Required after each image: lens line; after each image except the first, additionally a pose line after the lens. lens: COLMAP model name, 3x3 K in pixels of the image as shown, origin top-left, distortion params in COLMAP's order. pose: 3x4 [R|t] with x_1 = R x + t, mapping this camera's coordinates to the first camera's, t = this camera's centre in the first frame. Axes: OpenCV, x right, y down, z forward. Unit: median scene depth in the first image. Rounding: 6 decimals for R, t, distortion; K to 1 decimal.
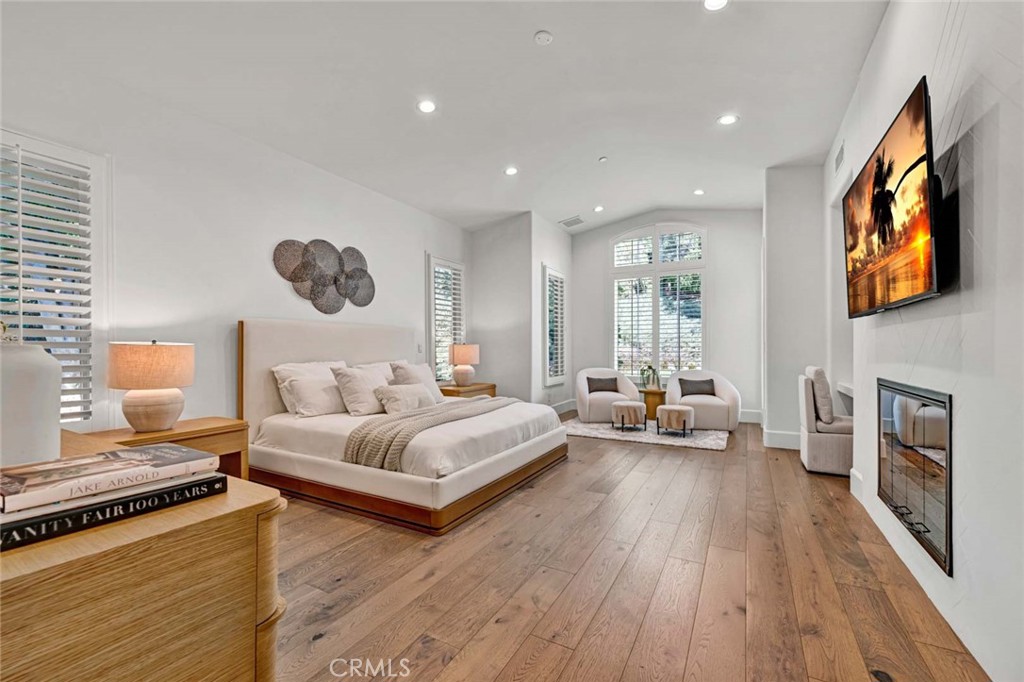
lens RADIAL K [[415.4, 0, 508.1], [0, 415.4, 339.8], [0, 0, 1]] dist [-0.005152, -0.000565]
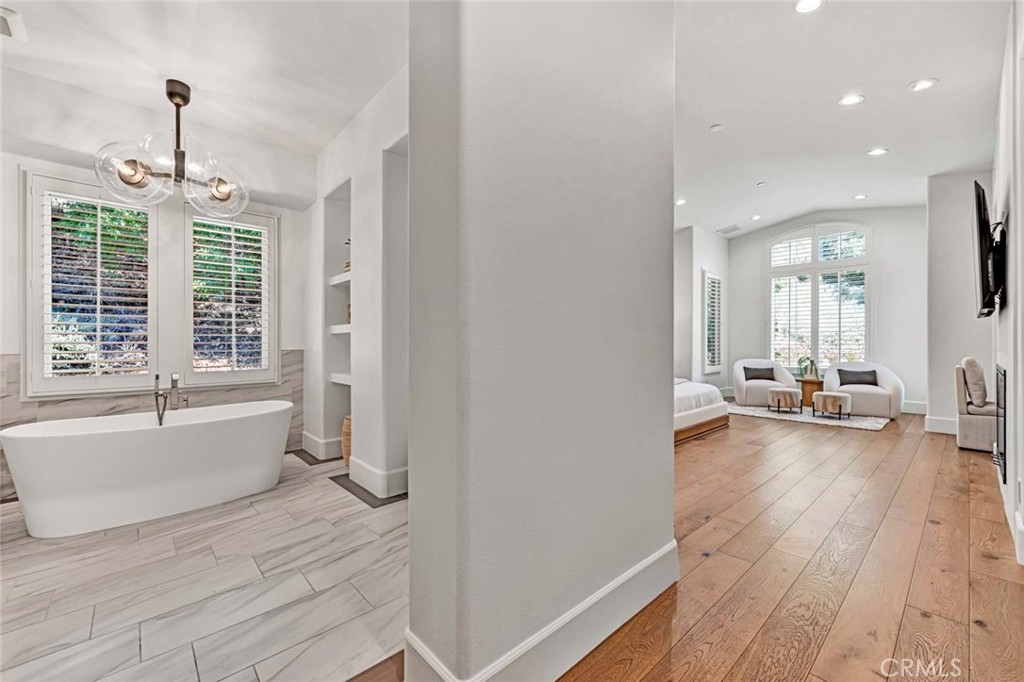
lens RADIAL K [[415.4, 0, 522.0], [0, 415.4, 341.1], [0, 0, 1]] dist [-0.005152, -0.000565]
pose [[0.957483, 0.000522, -0.288490, -0.069275], [0.005266, 0.999800, 0.019286, -0.005143], [0.288443, -0.019986, 0.957289, -0.282959]]
